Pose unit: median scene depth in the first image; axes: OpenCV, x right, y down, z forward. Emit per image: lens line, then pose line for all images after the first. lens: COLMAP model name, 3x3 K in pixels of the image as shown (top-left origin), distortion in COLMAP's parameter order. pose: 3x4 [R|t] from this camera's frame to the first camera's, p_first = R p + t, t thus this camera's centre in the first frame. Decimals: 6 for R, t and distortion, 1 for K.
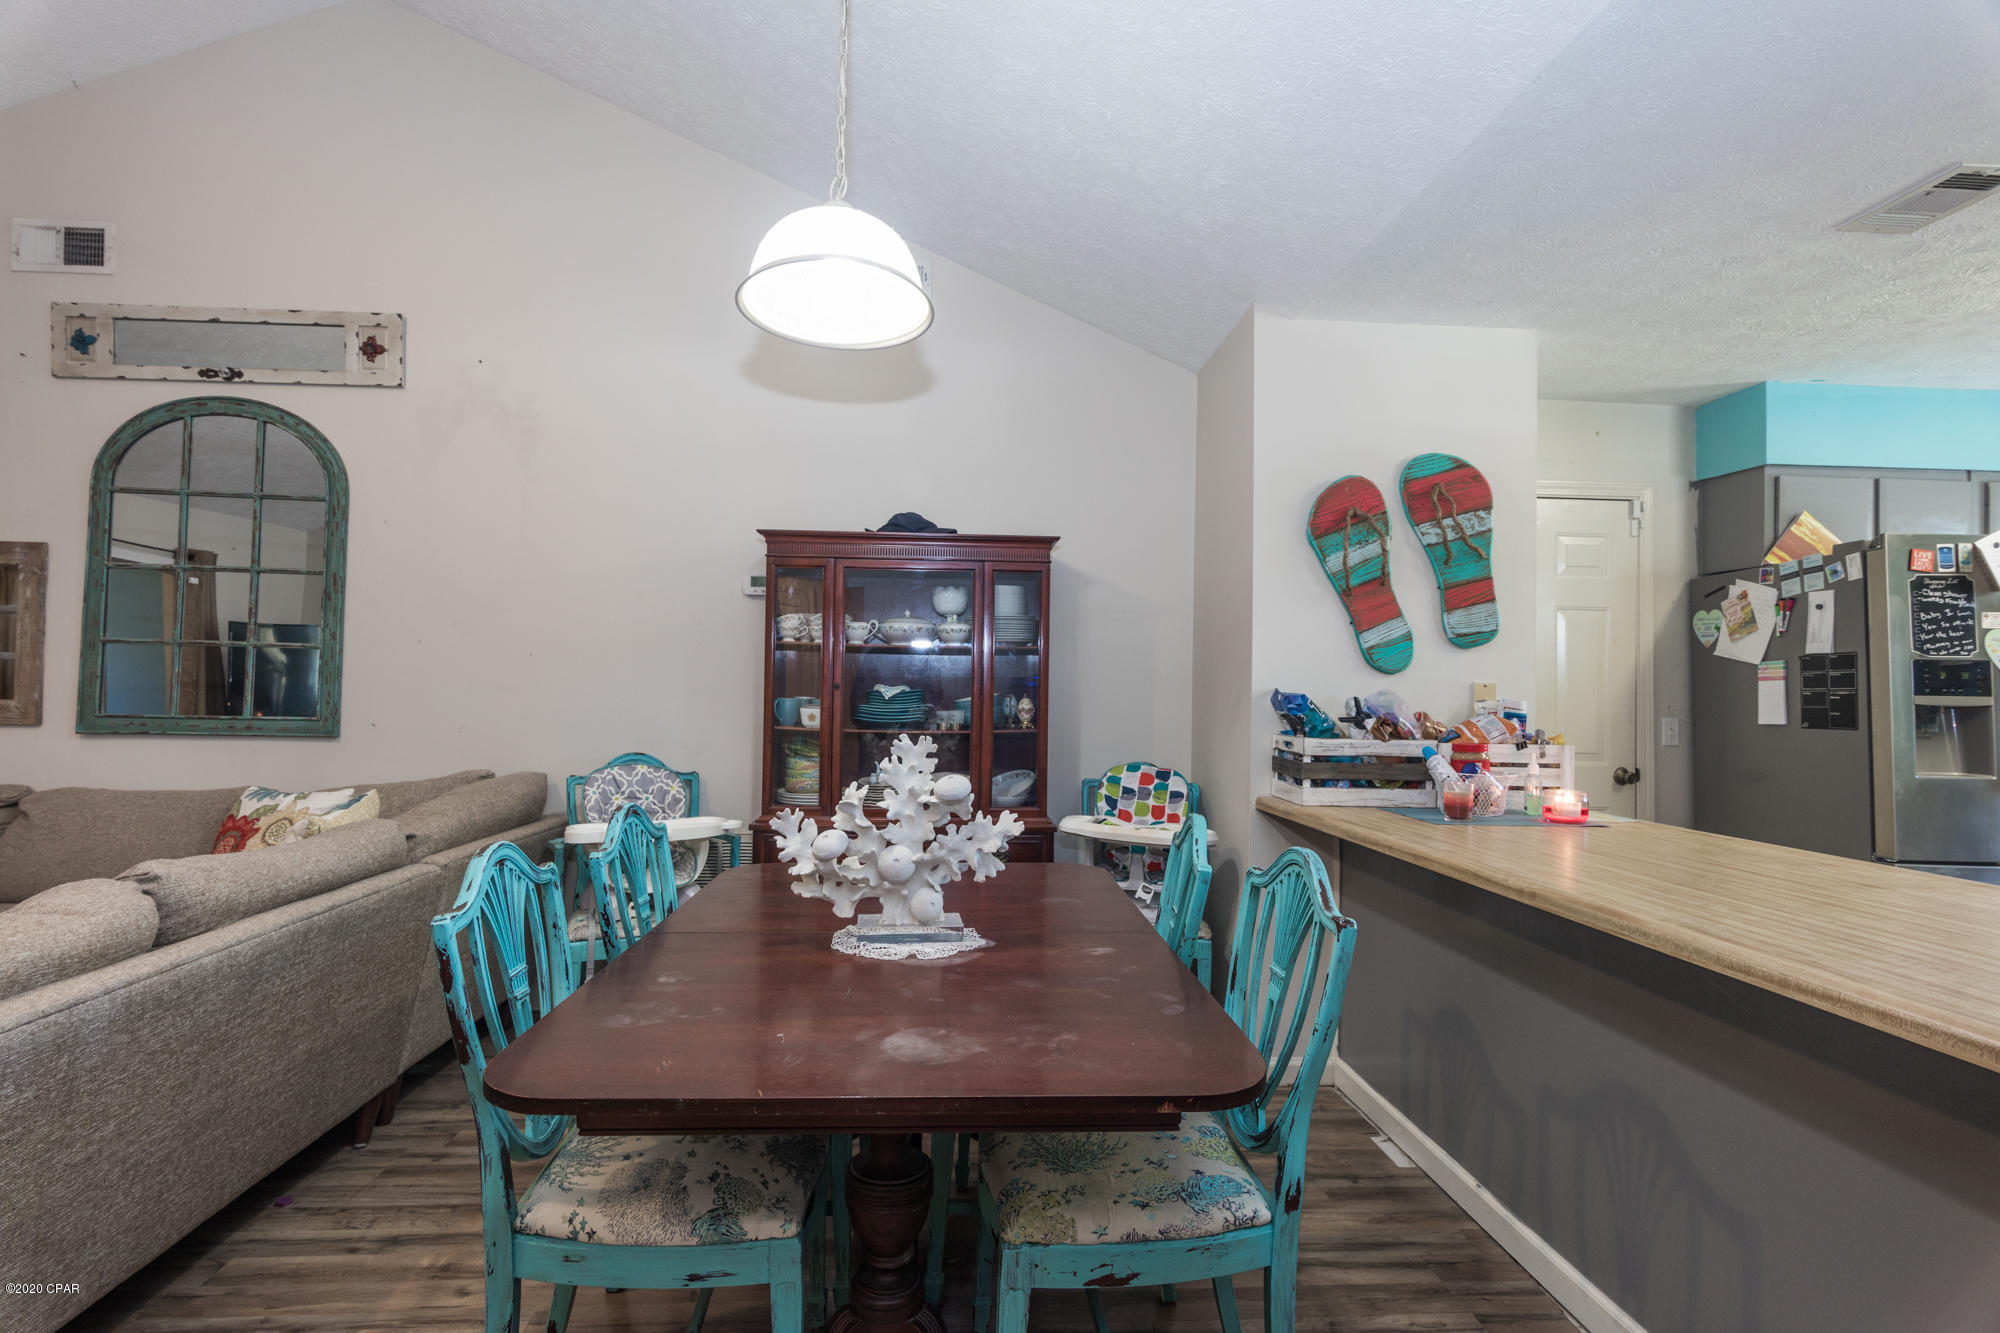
lens RADIAL K [[961.3, 0, 1002.1], [0, 961.3, 663.0], [0, 0, 1]] dist [0.000187, 0.001698]
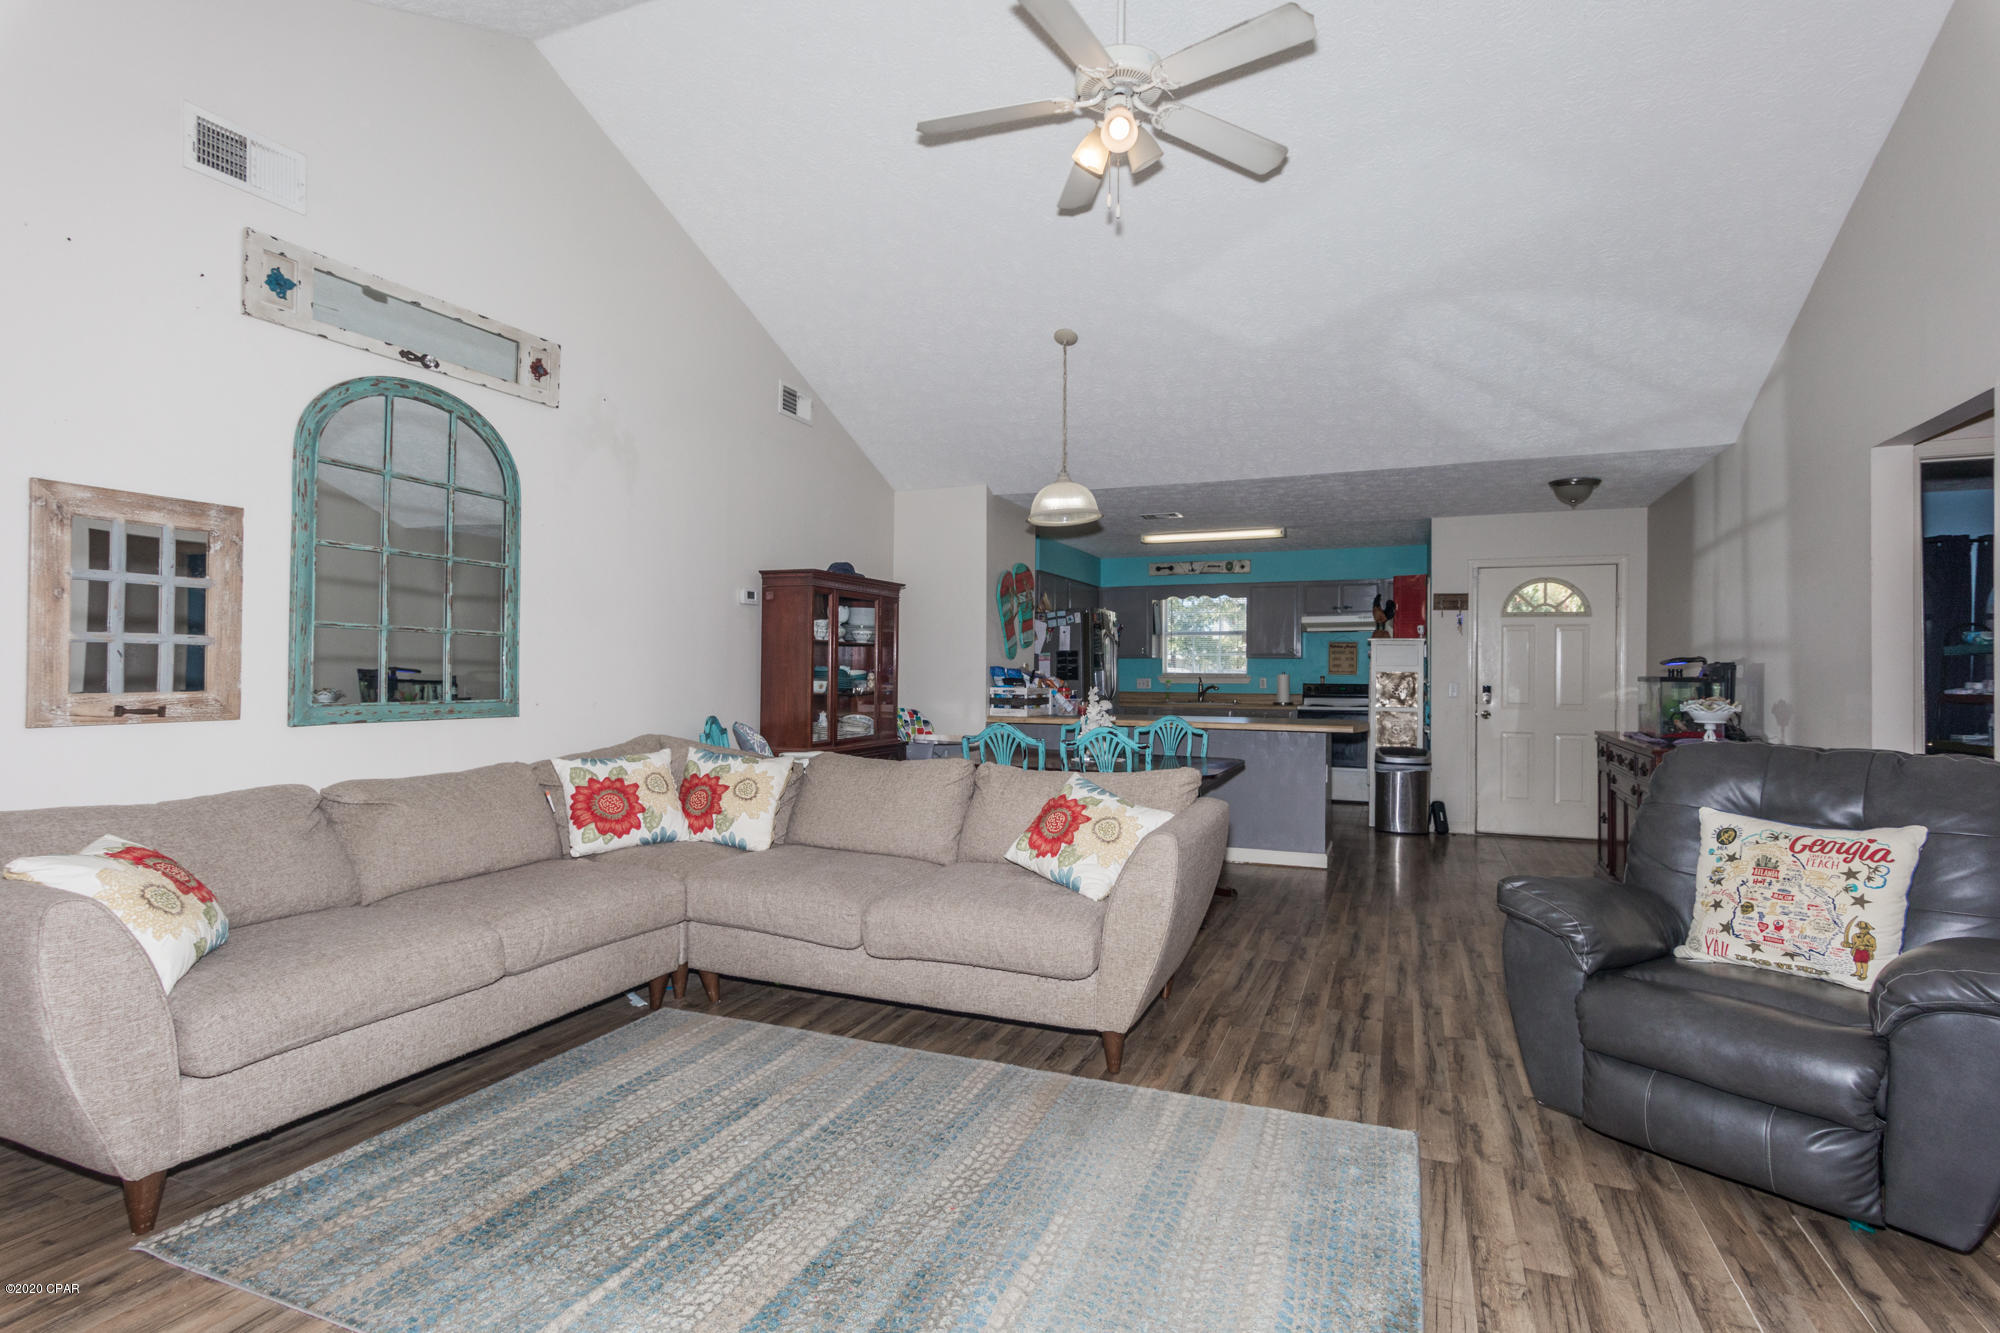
lens RADIAL K [[961.3, 0, 993.6], [0, 961.3, 672.0], [0, 0, 1]] dist [0.000187, 0.001698]
pose [[0.454909, -0.013762, 0.890432, -1.479200], [-0.024852, 0.999295, 0.028141, -0.019515], [-0.890191, -0.034931, 0.454246, 0.005649]]
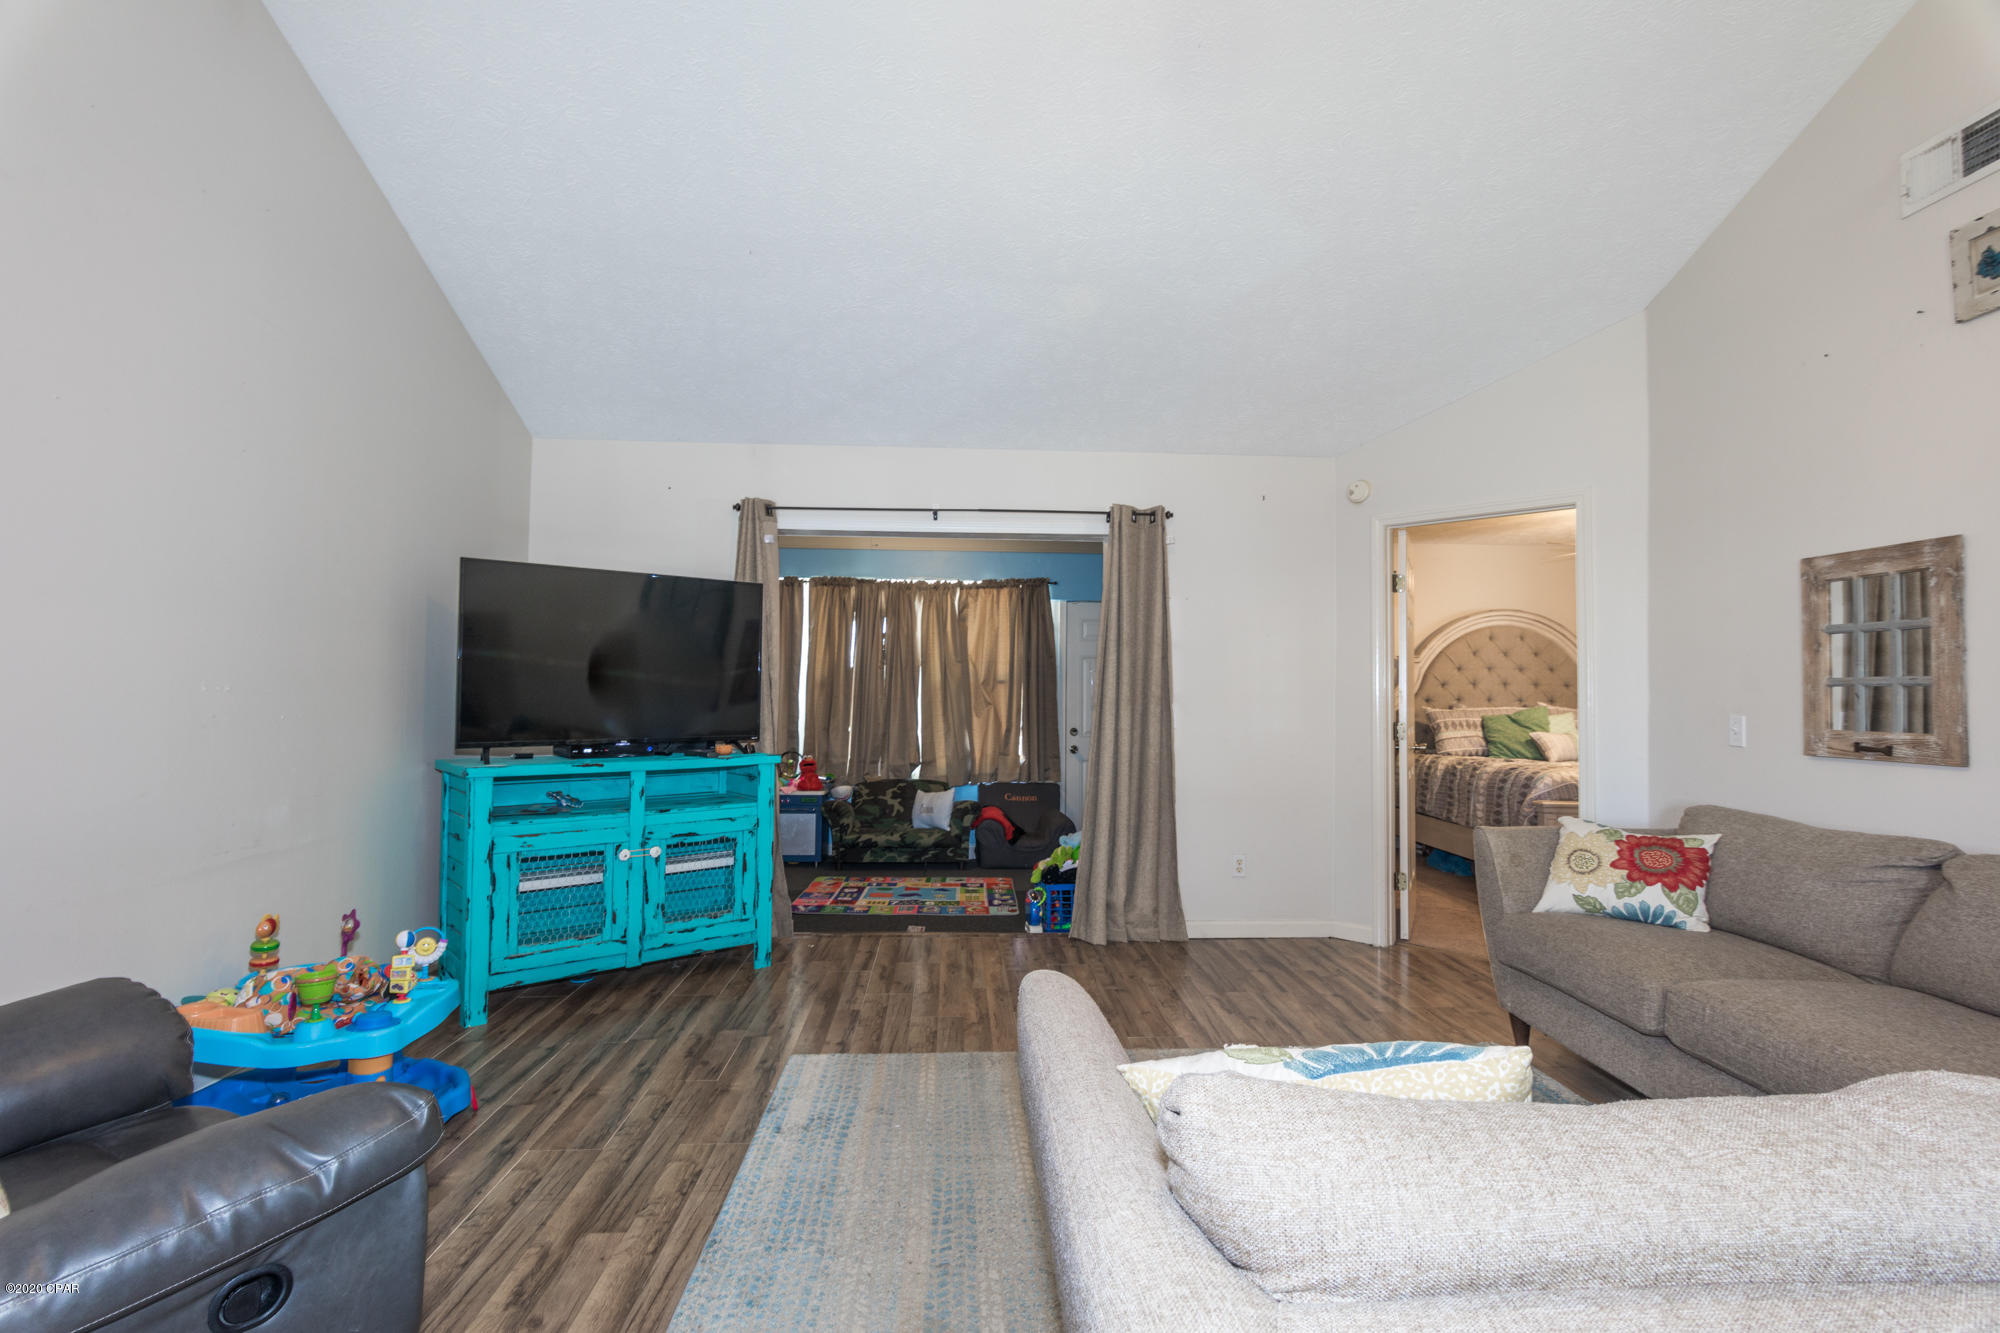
lens RADIAL K [[961.3, 0, 994.2], [0, 961.3, 661.5], [0, 0, 1]] dist [0.000187, 0.001698]
pose [[-0.029076, -0.045205, -0.998555, -0.193243], [0.014727, 0.998849, -0.045647, 0.002639], [0.999469, -0.016033, -0.028377, 0.236651]]
